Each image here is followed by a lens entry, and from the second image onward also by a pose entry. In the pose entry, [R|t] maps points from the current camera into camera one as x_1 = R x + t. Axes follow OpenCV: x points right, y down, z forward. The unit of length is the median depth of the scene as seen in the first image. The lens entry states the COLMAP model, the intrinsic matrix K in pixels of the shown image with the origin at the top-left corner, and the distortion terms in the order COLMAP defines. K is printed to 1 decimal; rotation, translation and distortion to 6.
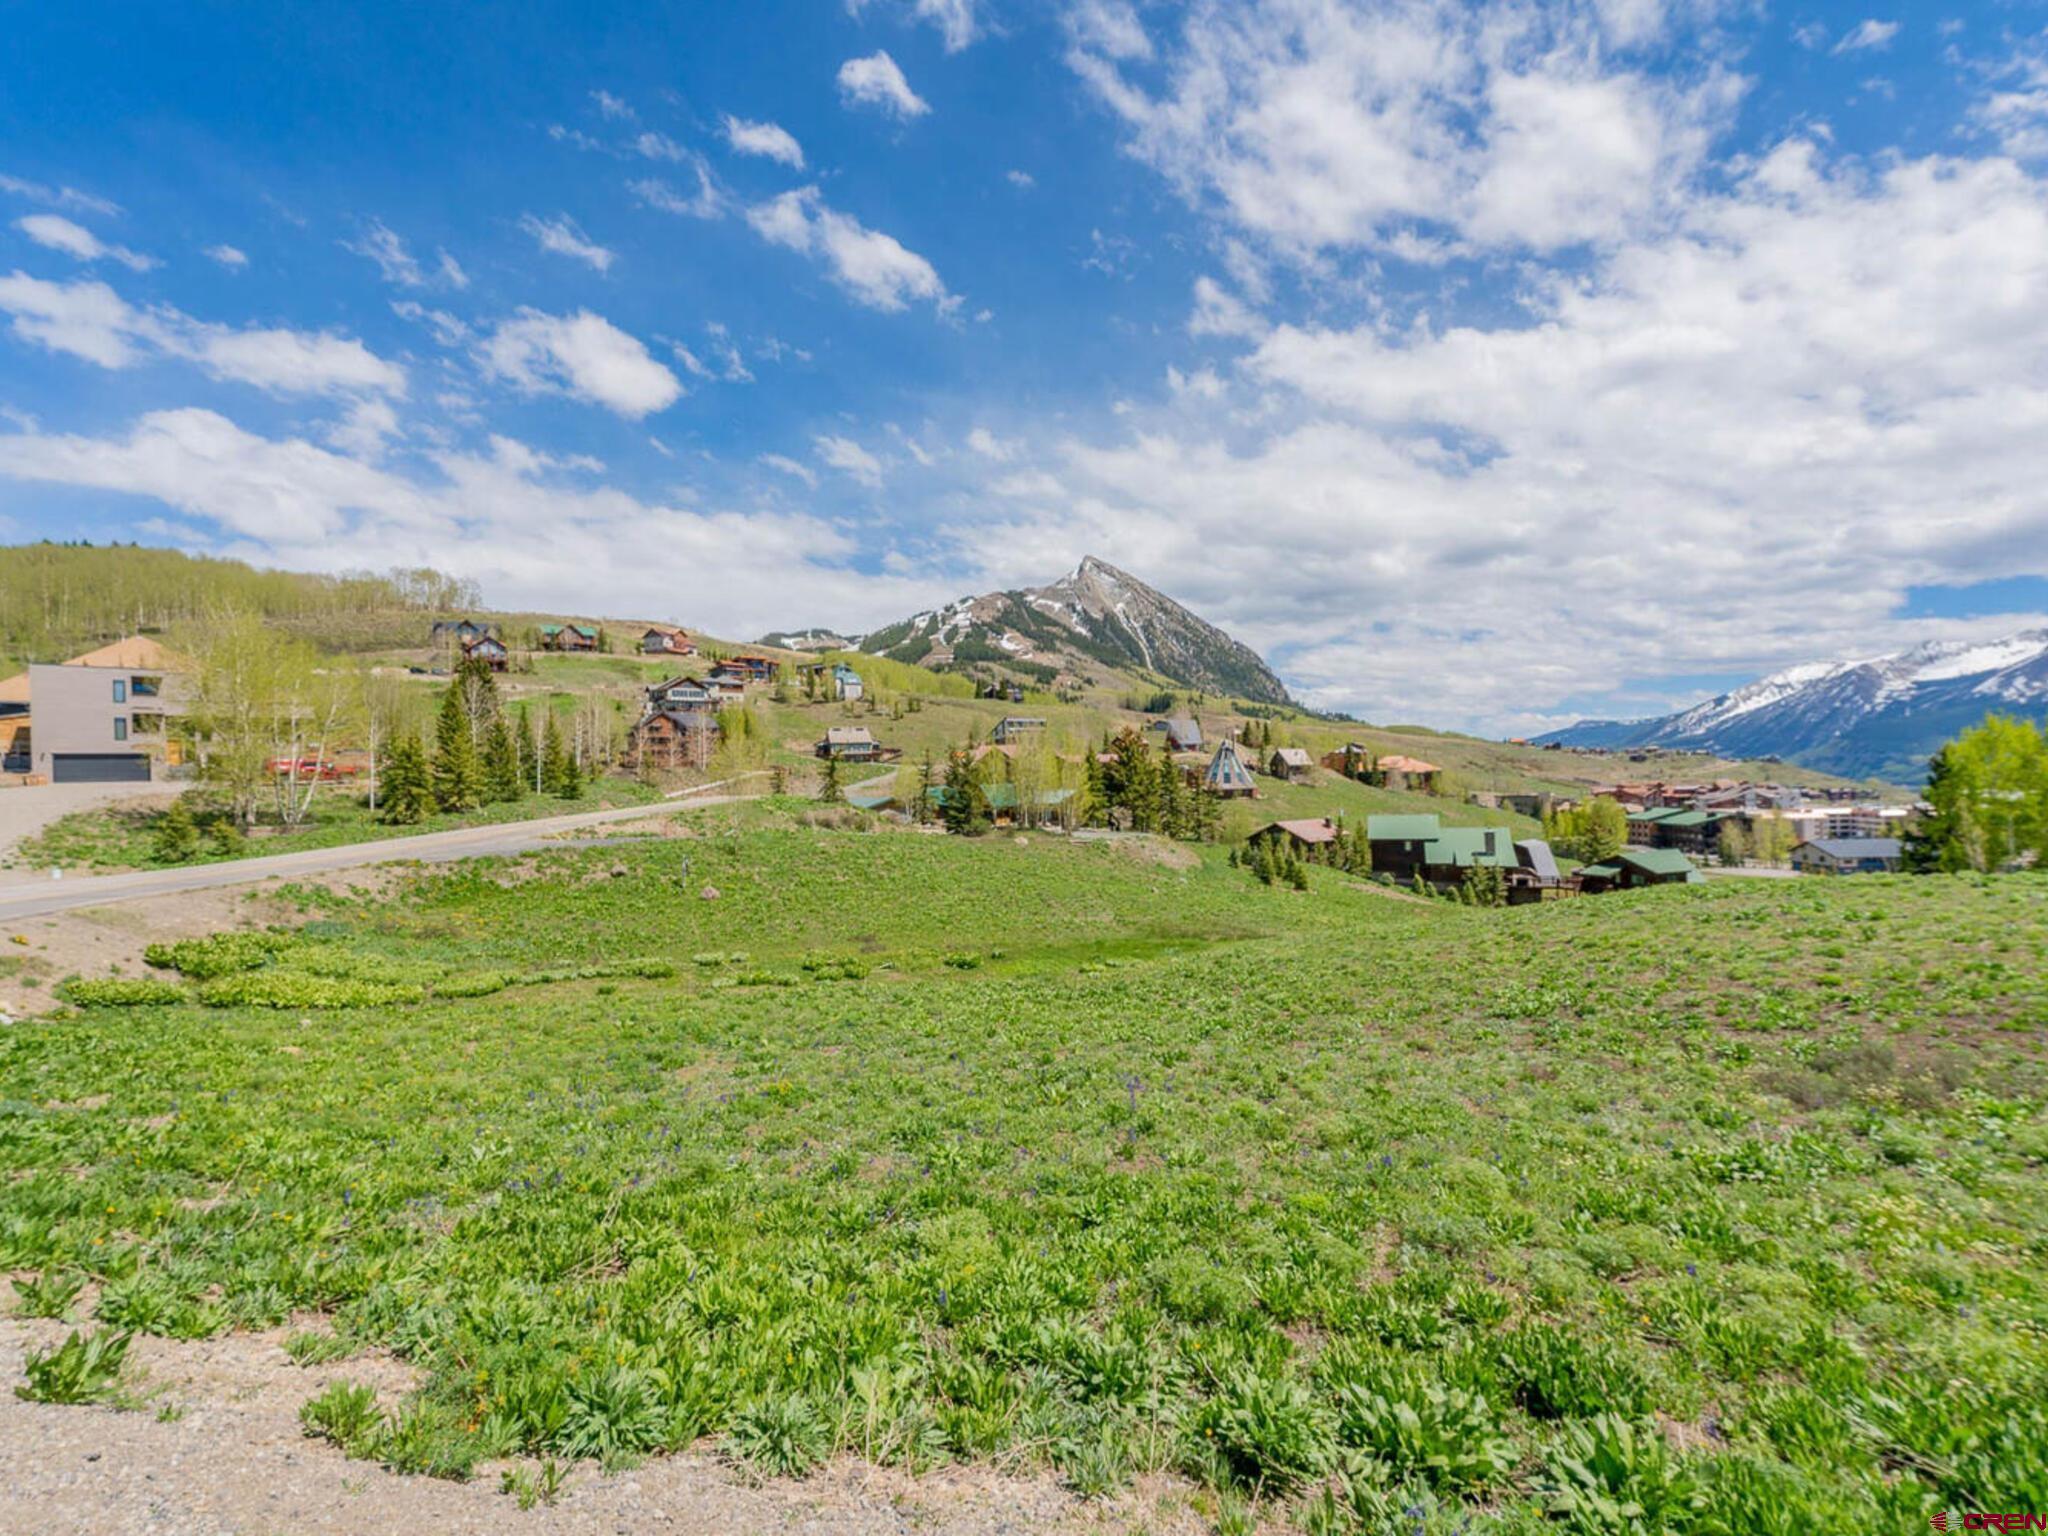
lens RADIAL K [[905.7, 0, 1005.0], [0, 905.7, 775.5], [0, 0, 1]] dist [0.001858, -0.002156]
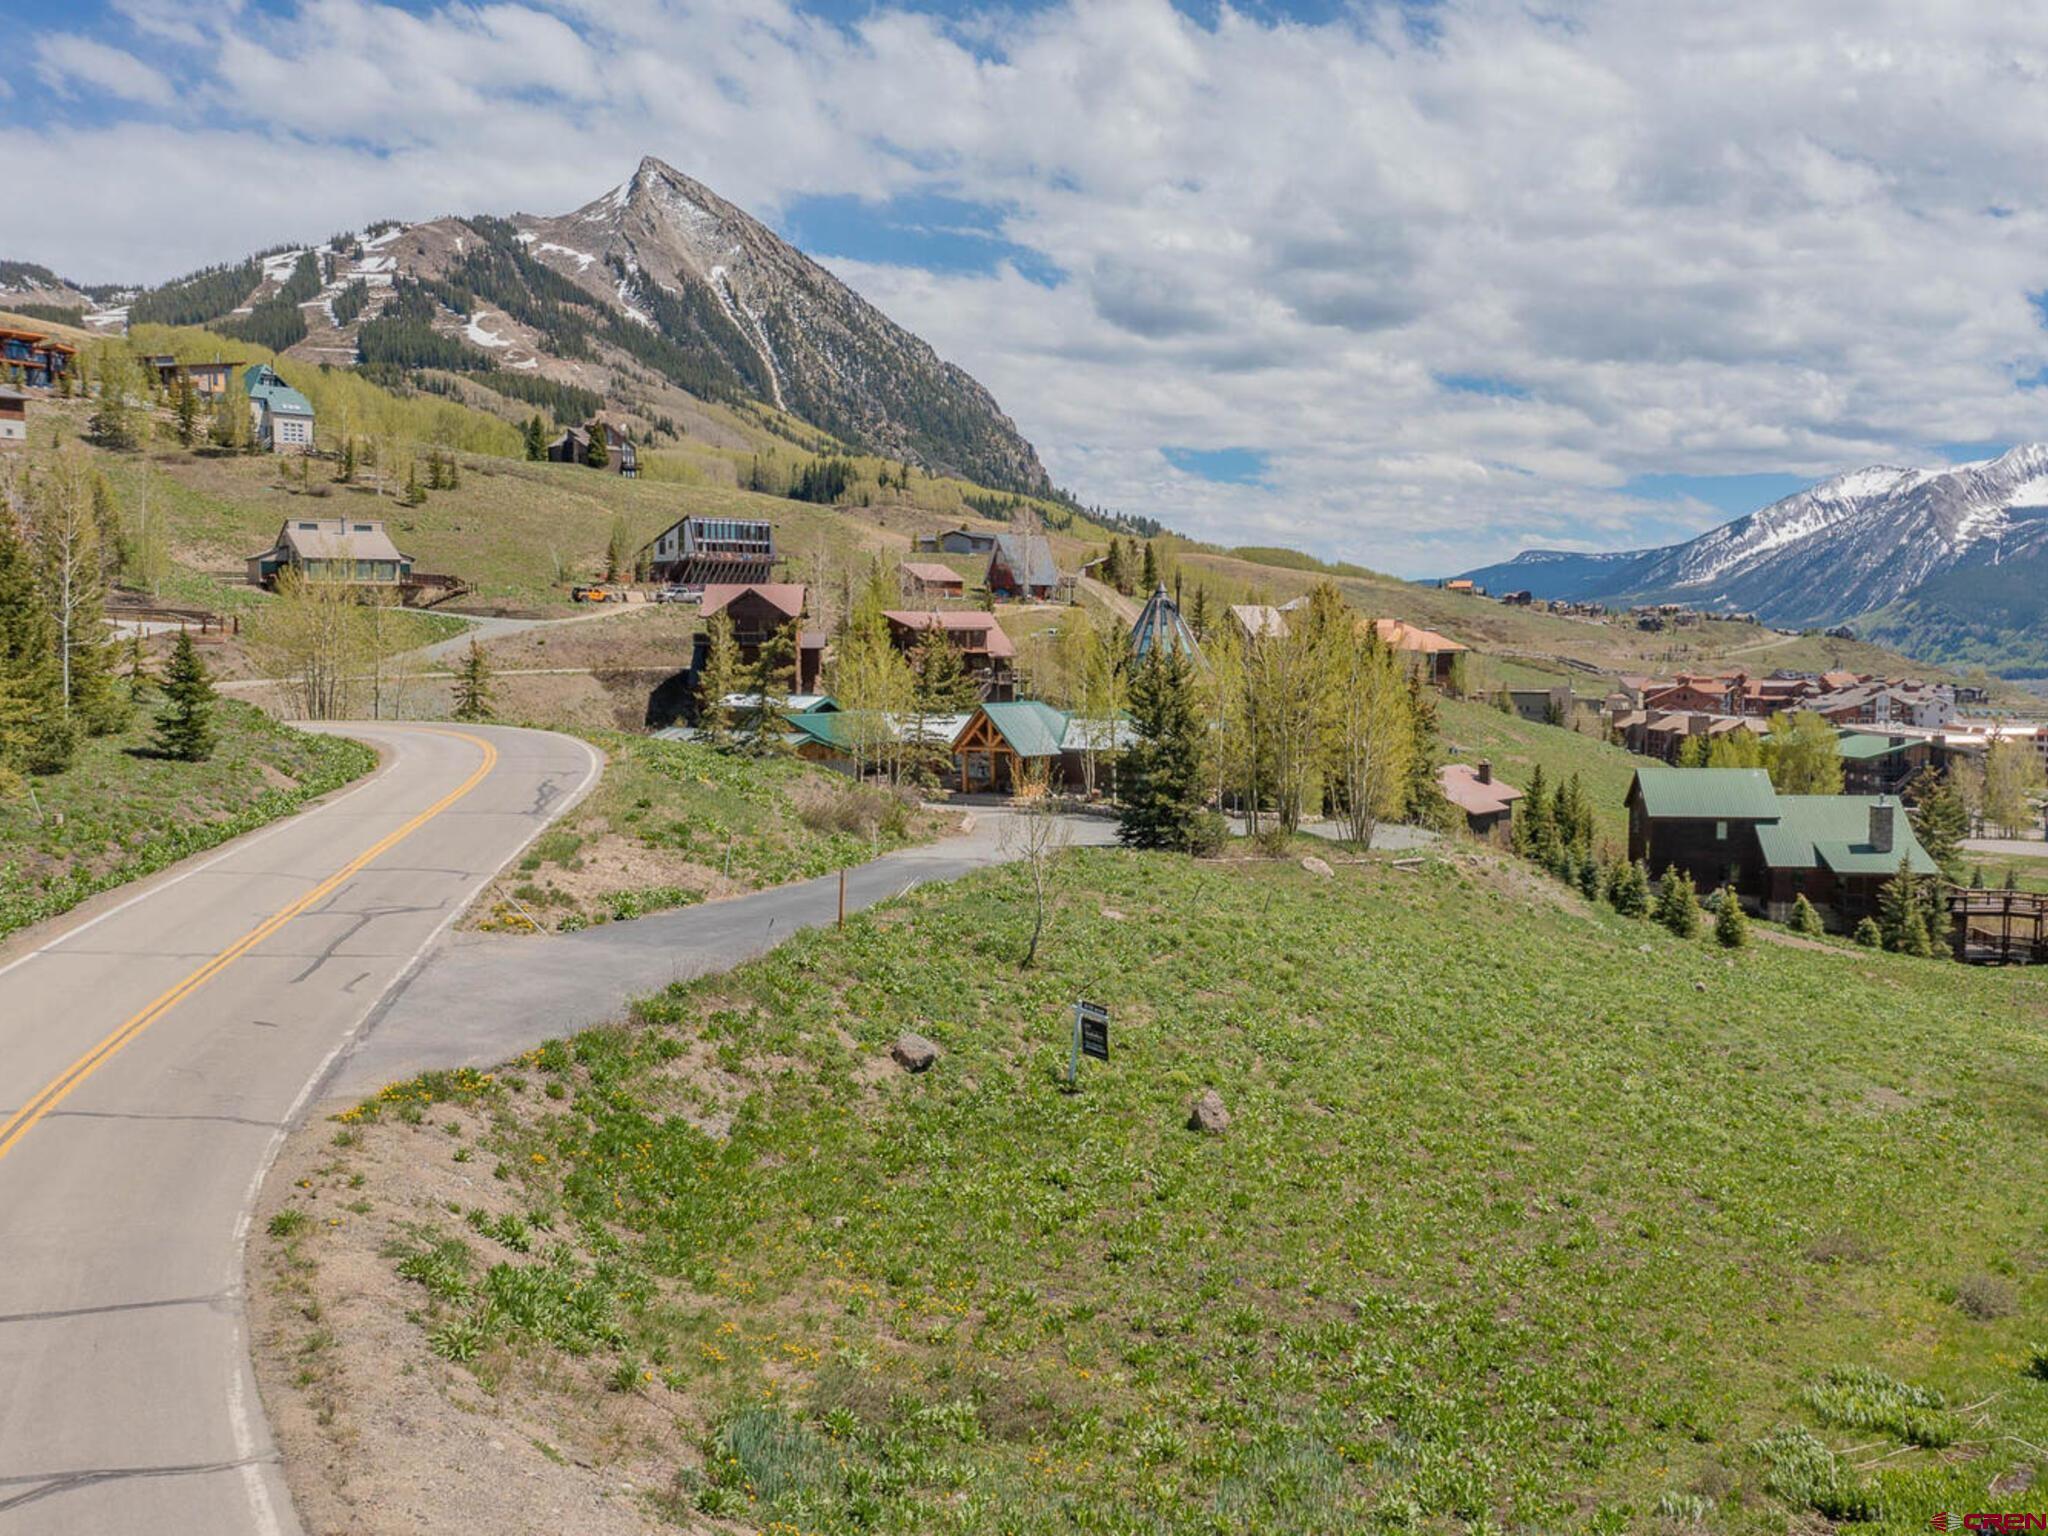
lens RADIAL K [[1833.8, 0, 1022.1], [0, 1833.8, 768.2], [0, 0, 1]] dist [-0.006295, 0.000064]
pose [[0.955515, 0.007742, 0.294840, -0.202567], [-0.030852, 0.996795, 0.073812, -0.018369], [-0.293323, -0.079625, 0.952692, 0.114664]]
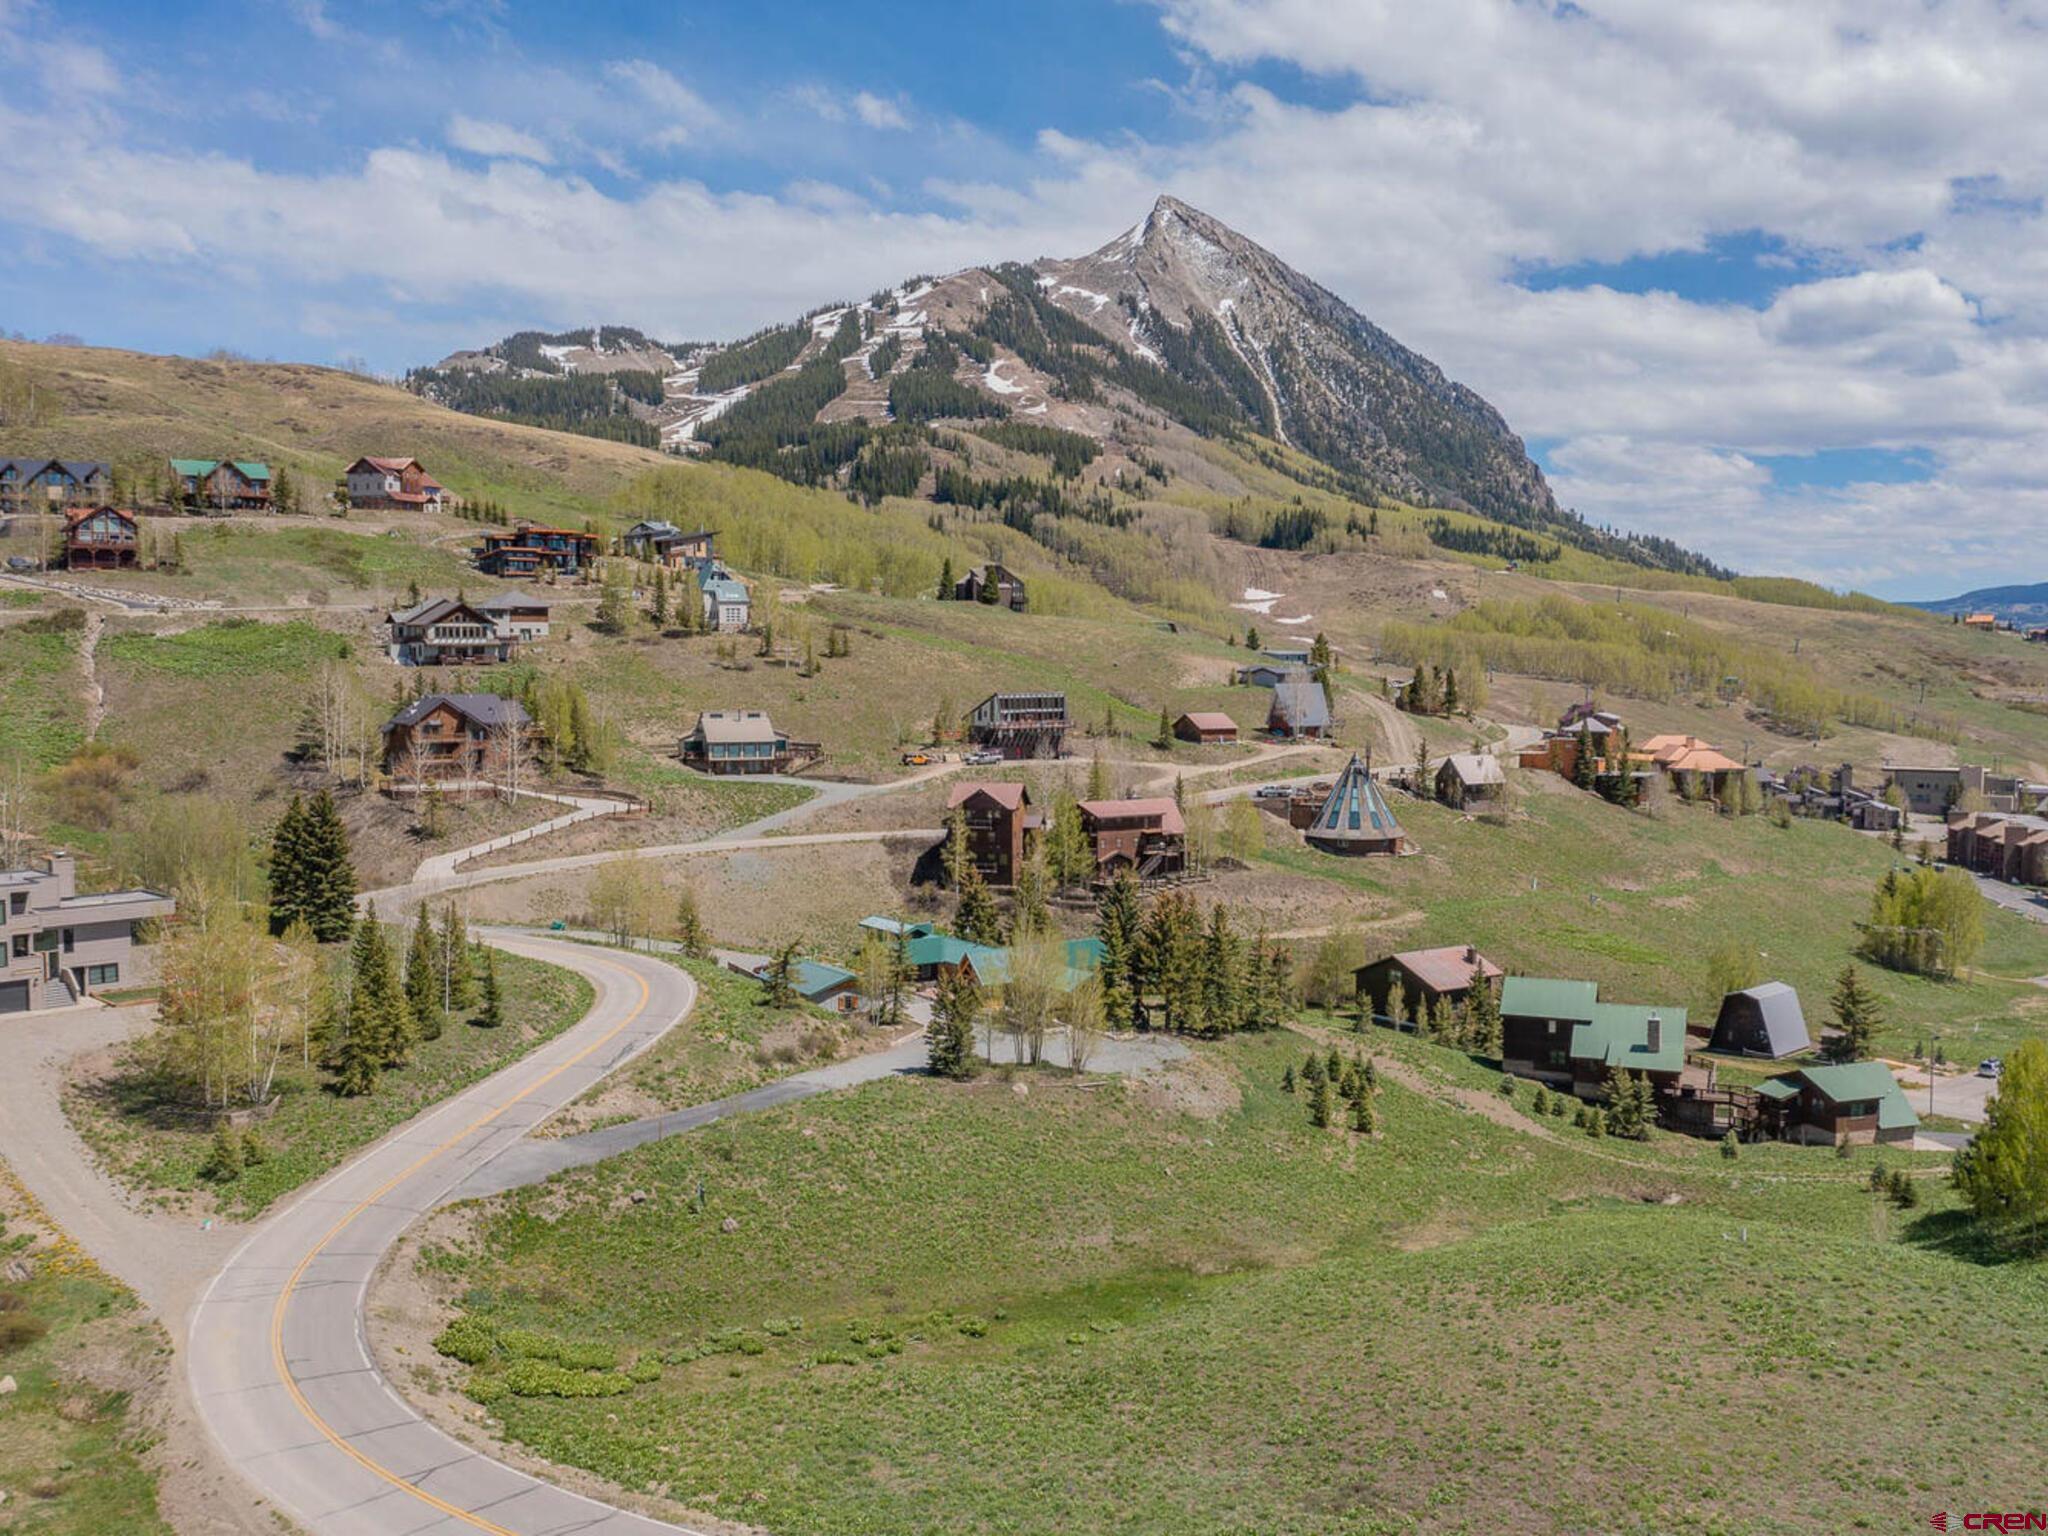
lens RADIAL K [[1817.6, 0, 1004.6], [0, 1817.6, 750.3], [0, 0, 1]] dist [-0.005251, -0.035483]
pose [[0.999511, 0.028465, 0.012931, -0.015068], [-0.029239, 0.997505, 0.064259, -0.190689], [-0.011070, -0.064606, 0.997849, -0.366477]]
